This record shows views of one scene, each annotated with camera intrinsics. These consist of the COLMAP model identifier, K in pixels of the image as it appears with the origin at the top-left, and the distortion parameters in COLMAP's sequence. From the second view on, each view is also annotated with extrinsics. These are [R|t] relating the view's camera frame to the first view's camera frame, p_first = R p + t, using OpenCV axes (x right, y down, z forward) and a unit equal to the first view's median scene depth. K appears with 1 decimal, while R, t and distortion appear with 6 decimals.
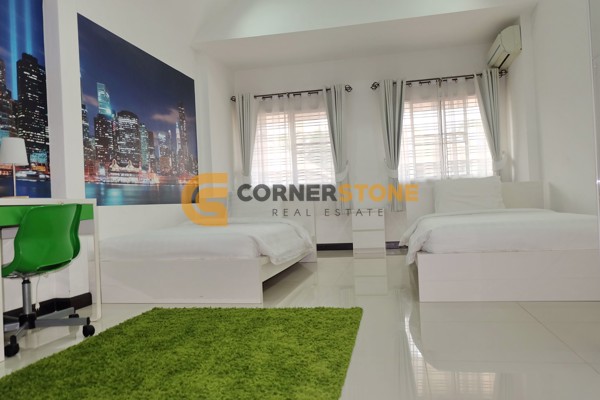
lens RADIAL K [[468.3, 0, 300.0], [0, 468.3, 197.3], [0, 0, 1]] dist [-0.001937, 0.002251]
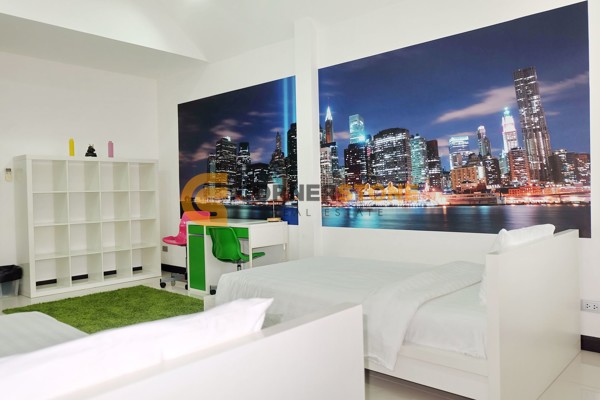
lens RADIAL K [[468.3, 0, 299.8], [0, 468.3, 203.4], [0, 0, 1]] dist [-0.001937, 0.002251]
pose [[-0.509596, 0.050524, -0.858929, 0.545449], [0.035893, 0.998654, 0.037448, -0.078905], [0.859665, -0.011746, -0.510724, 1.354707]]
